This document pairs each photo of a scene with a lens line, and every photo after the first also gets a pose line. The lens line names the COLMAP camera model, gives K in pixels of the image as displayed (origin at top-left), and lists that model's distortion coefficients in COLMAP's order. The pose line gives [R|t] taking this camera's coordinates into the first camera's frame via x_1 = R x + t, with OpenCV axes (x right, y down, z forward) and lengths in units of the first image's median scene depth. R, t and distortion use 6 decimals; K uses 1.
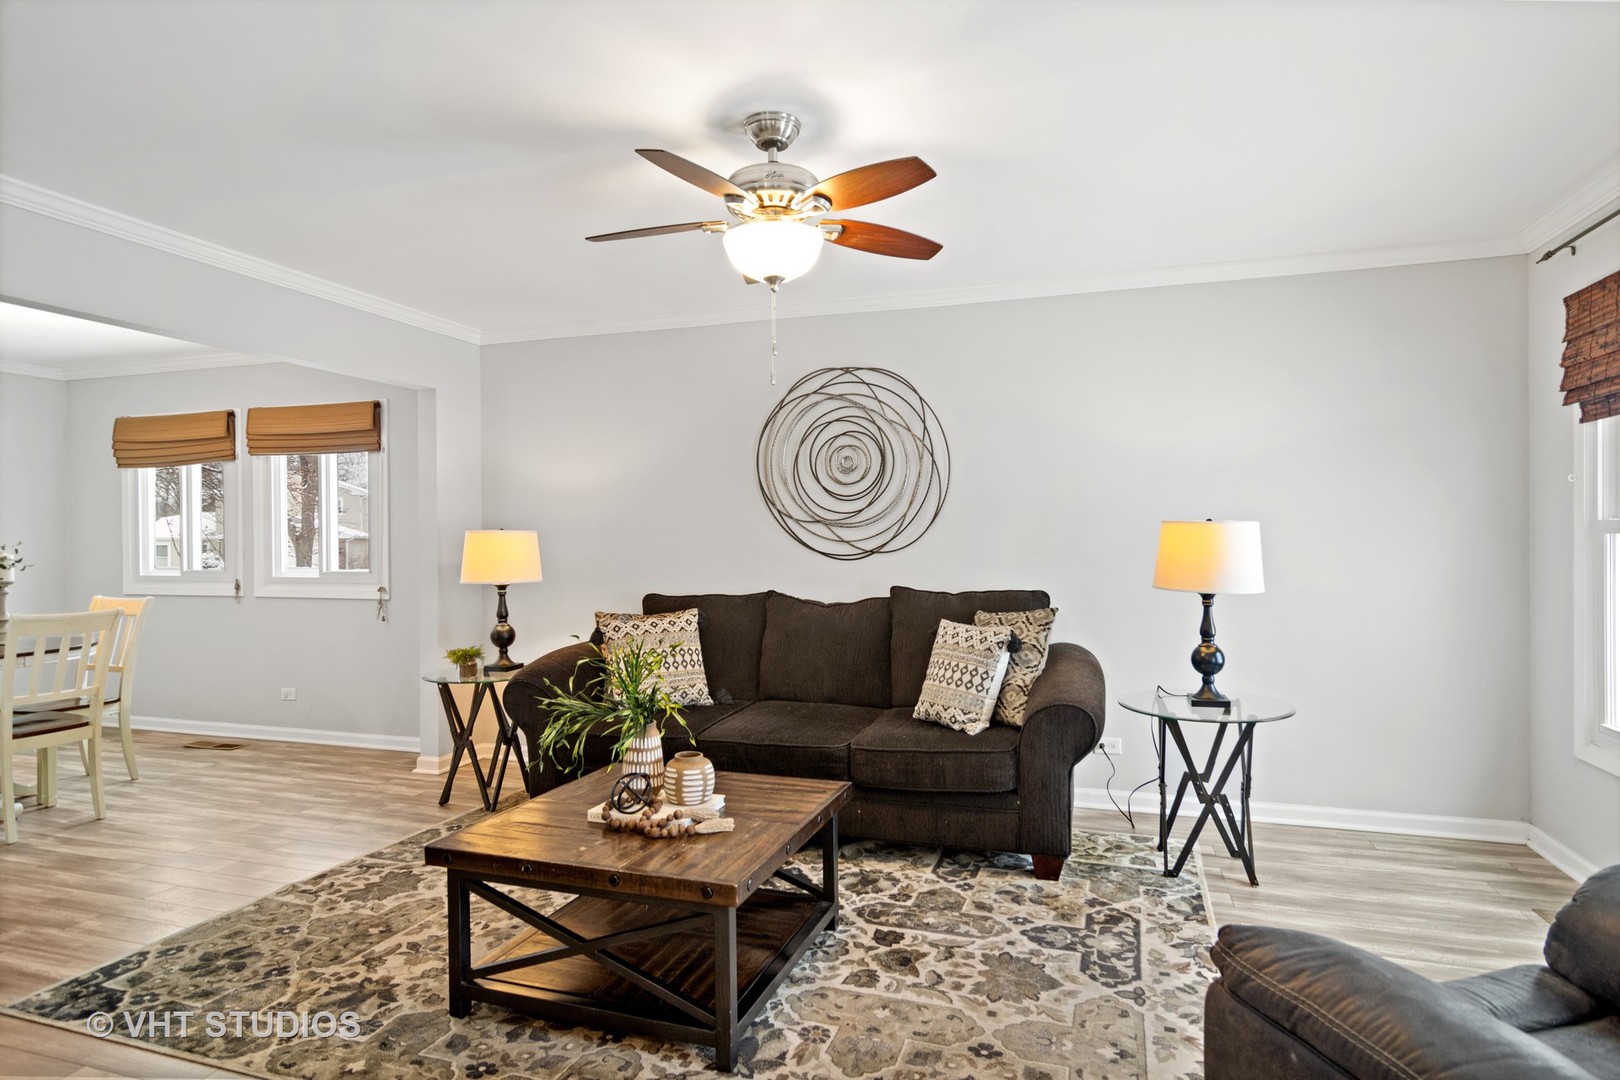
lens RADIAL K [[880.2, 0, 820.3], [0, 880.2, 535.4], [0, 0, 1]] dist [0.001778, 0.000158]
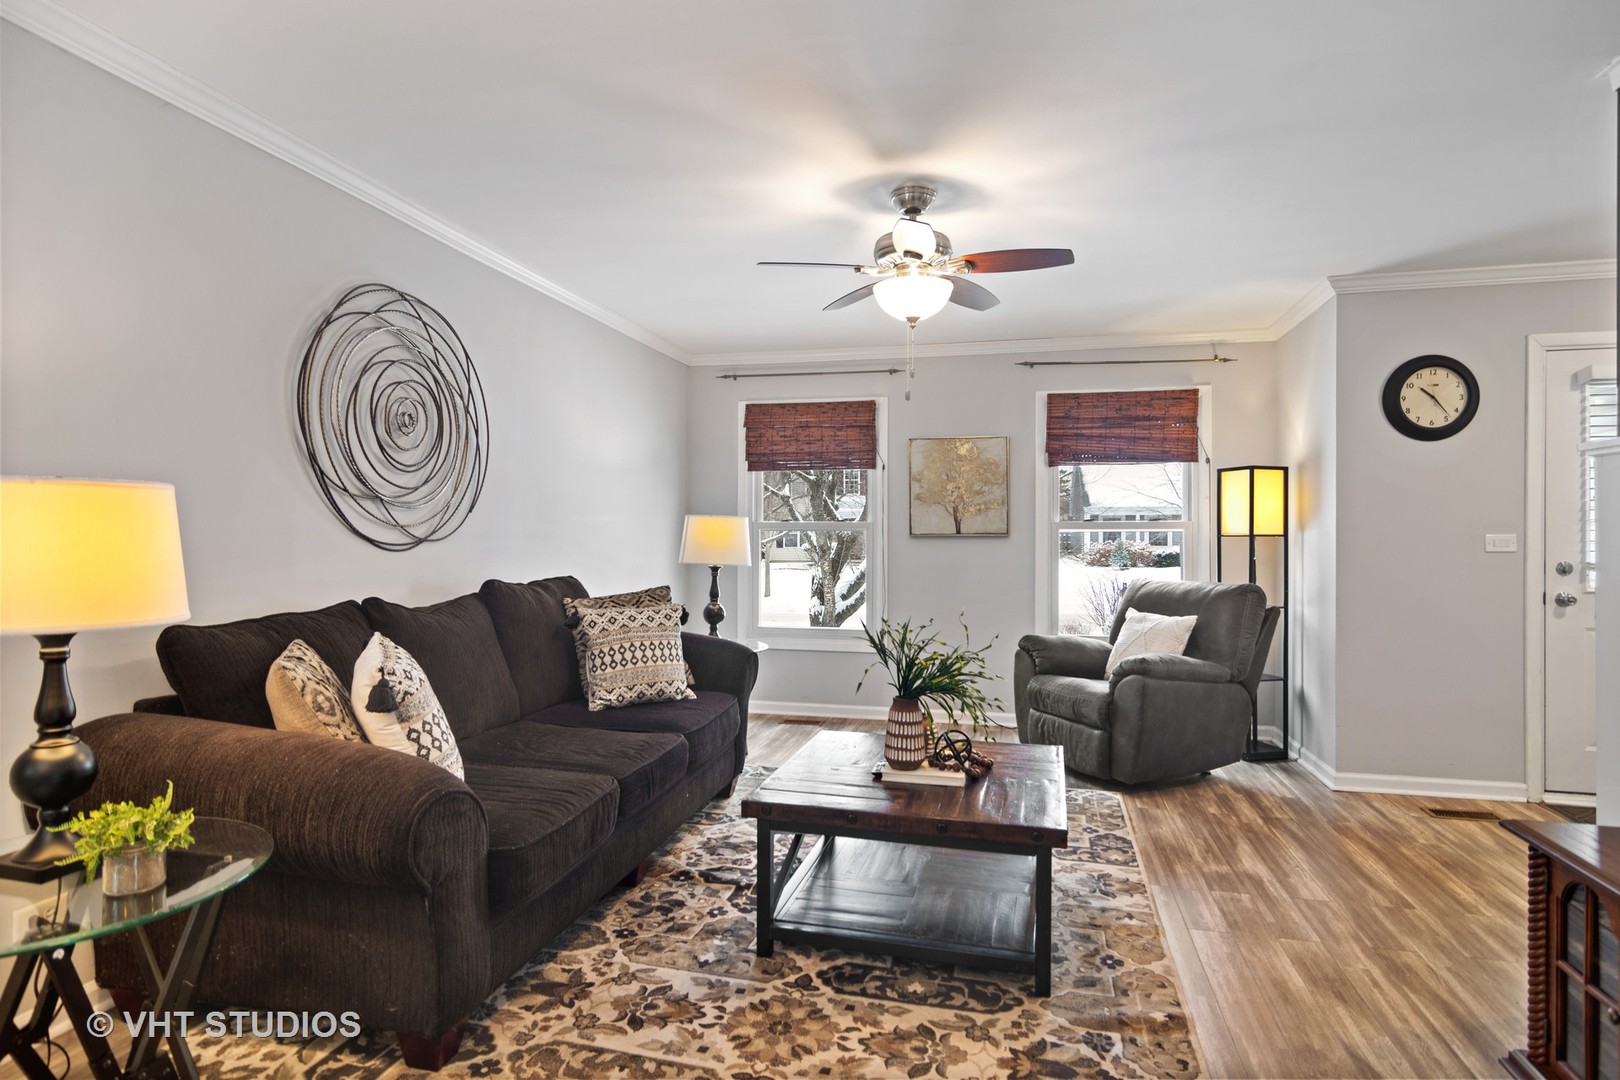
lens RADIAL K [[880.2, 0, 815.2], [0, 880.2, 538.7], [0, 0, 1]] dist [0.001778, 0.000158]
pose [[-0.068473, -0.000291, 0.997653, -0.853524], [0.000225, 1.000000, 0.000307, 0.019858], [-0.997653, 0.000246, -0.068473, 0.819857]]
